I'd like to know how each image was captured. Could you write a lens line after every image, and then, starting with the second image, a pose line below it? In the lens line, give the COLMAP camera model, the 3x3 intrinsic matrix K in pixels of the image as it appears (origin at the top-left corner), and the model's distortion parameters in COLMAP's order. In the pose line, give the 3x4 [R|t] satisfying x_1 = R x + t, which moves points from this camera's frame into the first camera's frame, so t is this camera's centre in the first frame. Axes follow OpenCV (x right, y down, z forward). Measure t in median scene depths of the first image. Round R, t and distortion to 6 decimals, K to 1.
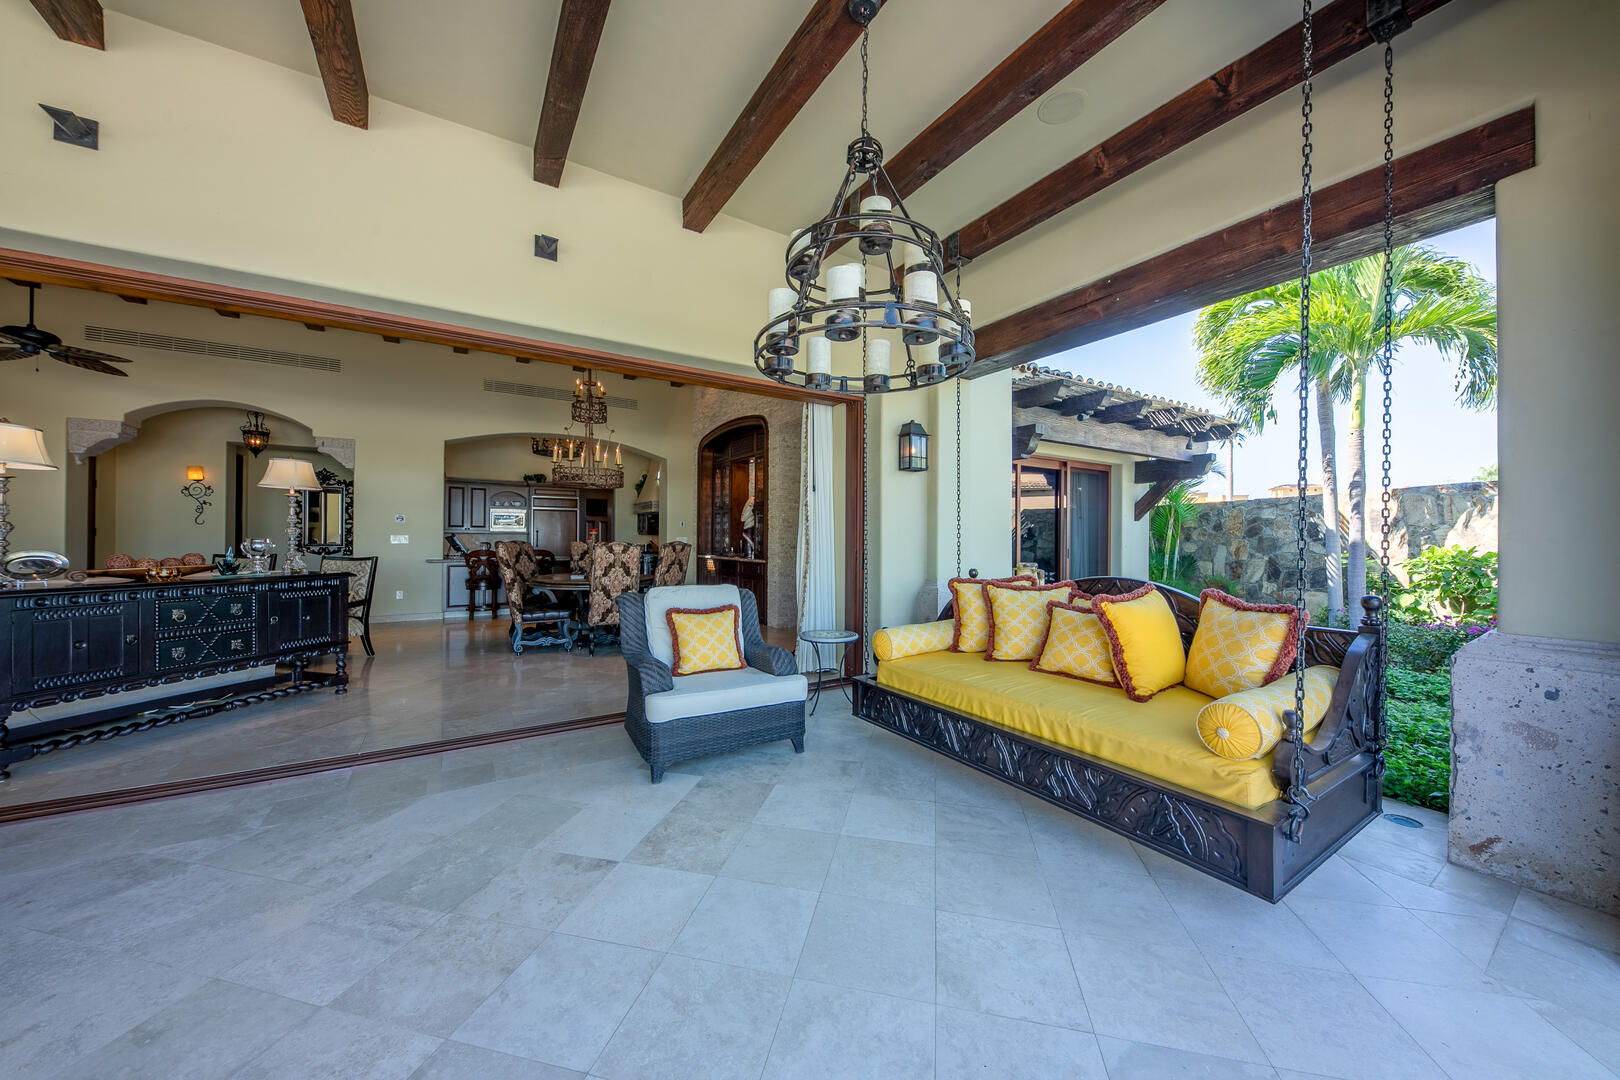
lens RADIAL K [[564.6, 0, 810.0], [0, 564.6, 540.0], [0, 0, 1]] dist [-0.027042, -0.000033]
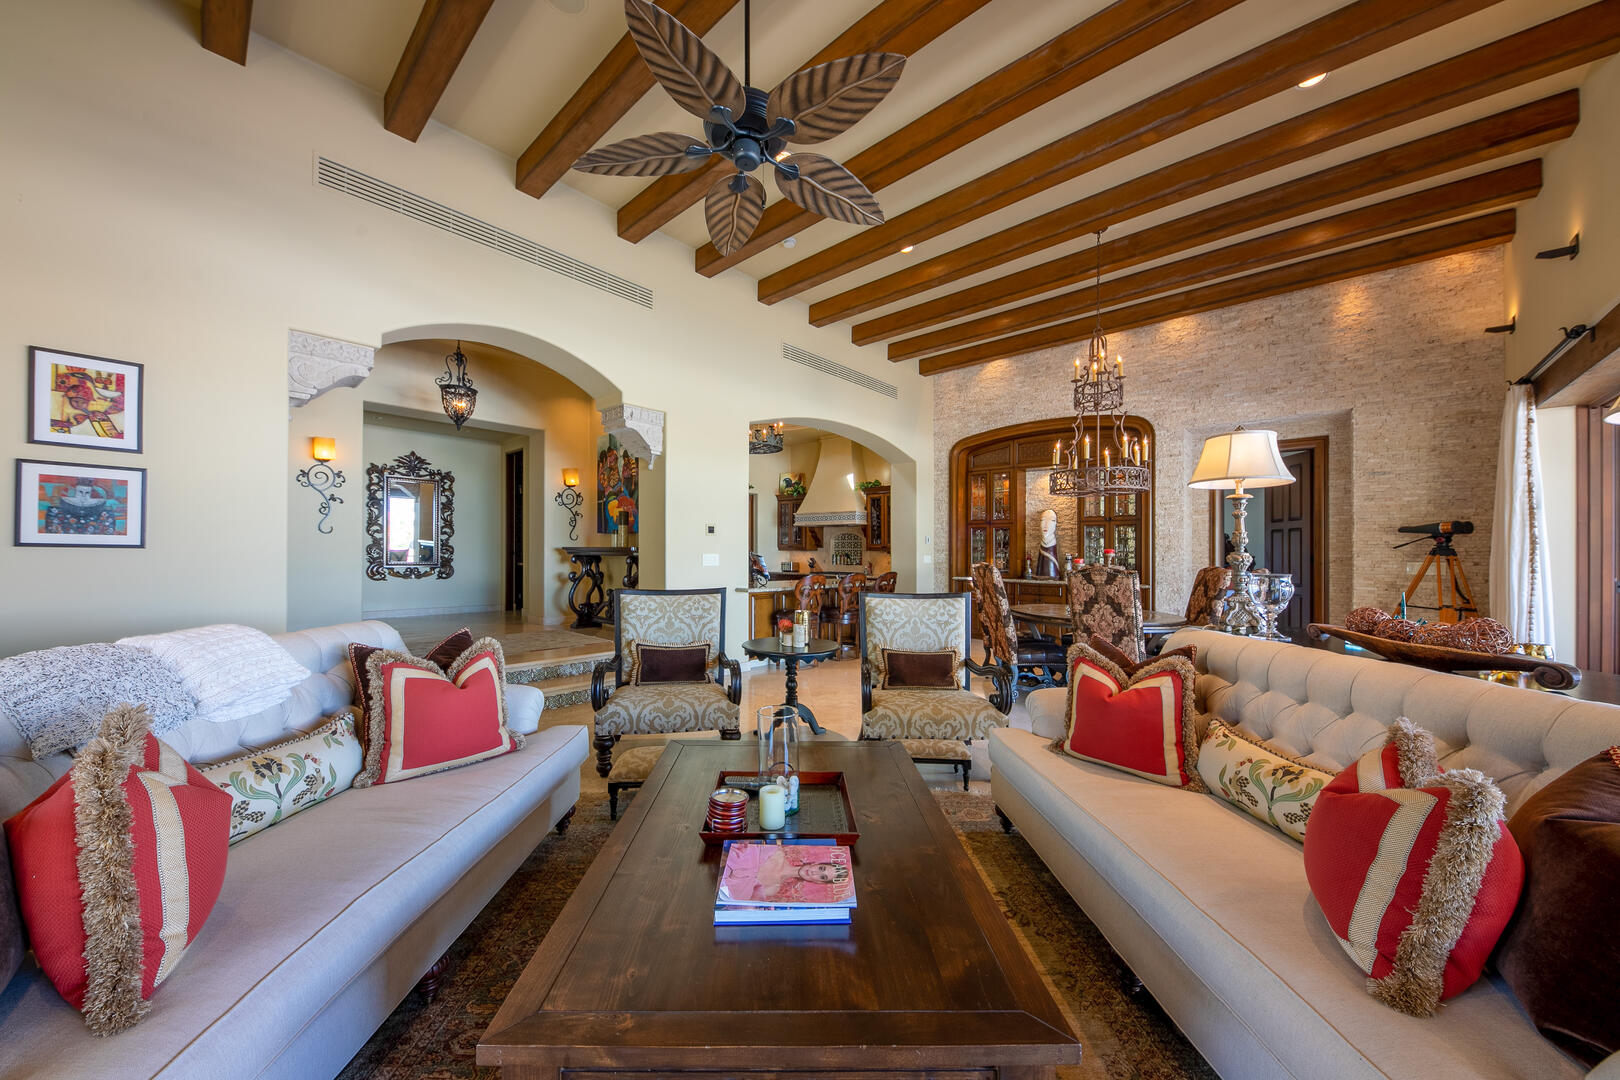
lens RADIAL K [[565.4, 0, 757.8], [0, 565.4, 545.8], [0, 0, 1]] dist [-0.000173, -0.000009]
pose [[0.974918, 0.006490, 0.222469, -0.815794], [-0.006274, 0.999979, -0.001676, -0.020411], [-0.222475, 0.000239, 0.974938, 0.295293]]
